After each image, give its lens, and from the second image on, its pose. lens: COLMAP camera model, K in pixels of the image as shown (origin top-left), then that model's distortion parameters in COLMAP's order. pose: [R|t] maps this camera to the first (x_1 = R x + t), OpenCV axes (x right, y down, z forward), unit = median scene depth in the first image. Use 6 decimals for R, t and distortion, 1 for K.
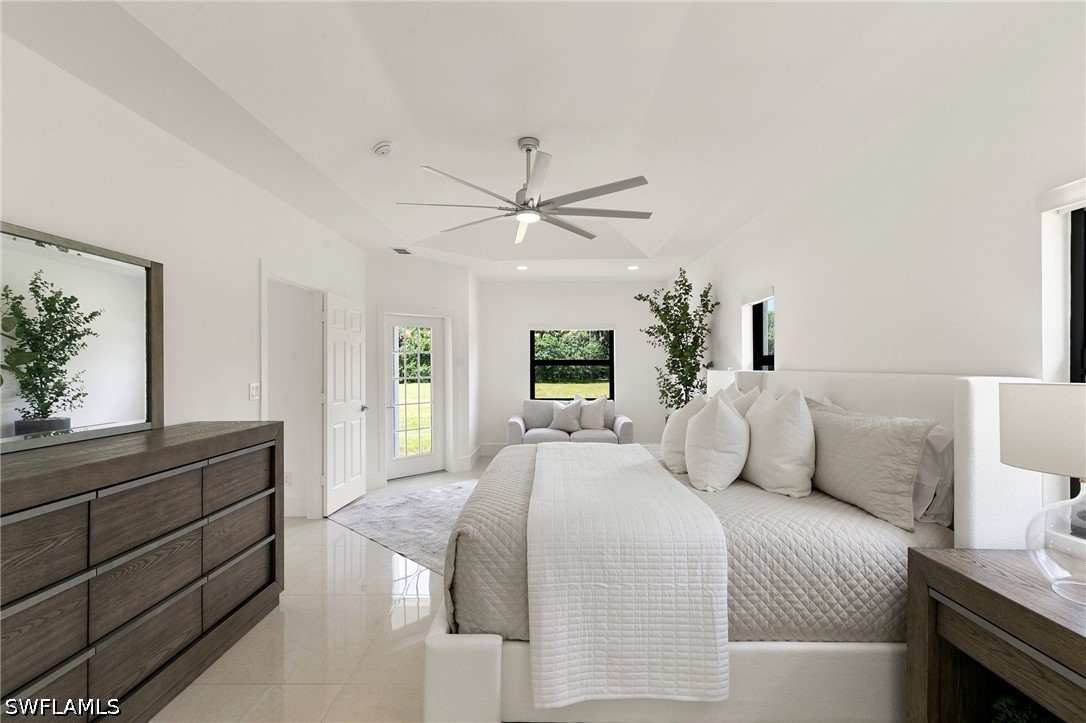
lens RADIAL K [[483.9, 0, 514.8], [0, 483.9, 365.6], [0, 0, 1]] dist [0.007097, -0.001299]
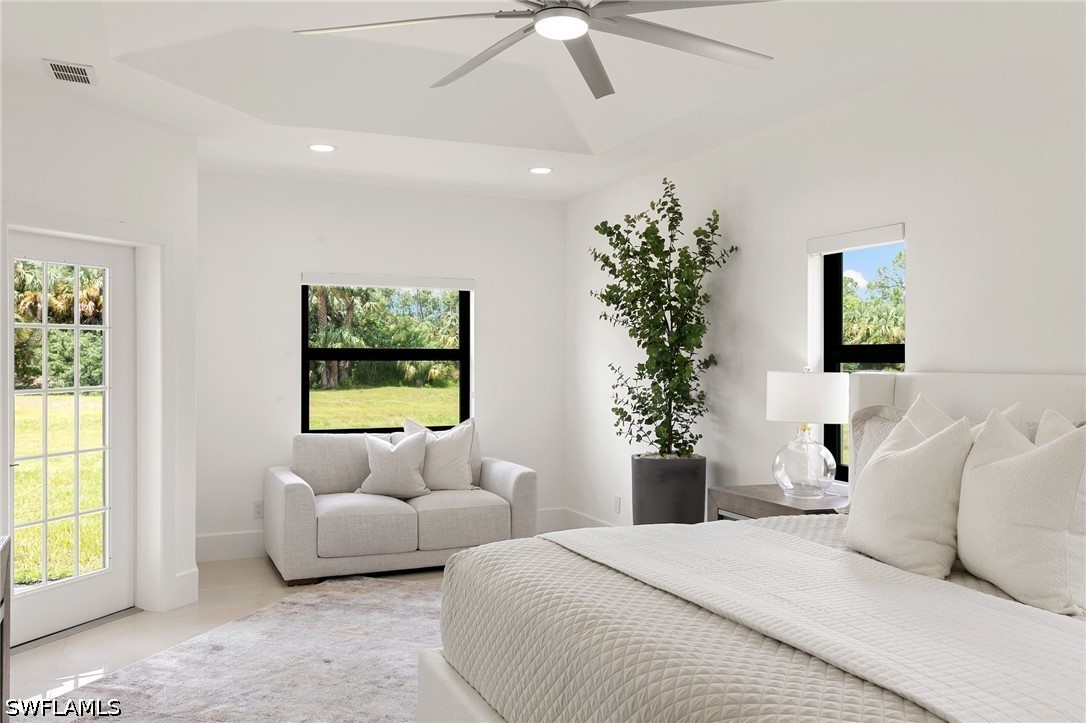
lens RADIAL K [[912.1, 0, 537.5], [0, 912.1, 358.8], [0, 0, 1]] dist [0.008562, 0.002925]
pose [[0.902111, 0.004841, 0.431477, -0.174469], [-0.004288, 0.999988, -0.002254, -0.000731], [-0.431483, 0.000184, 0.902121, 0.128896]]
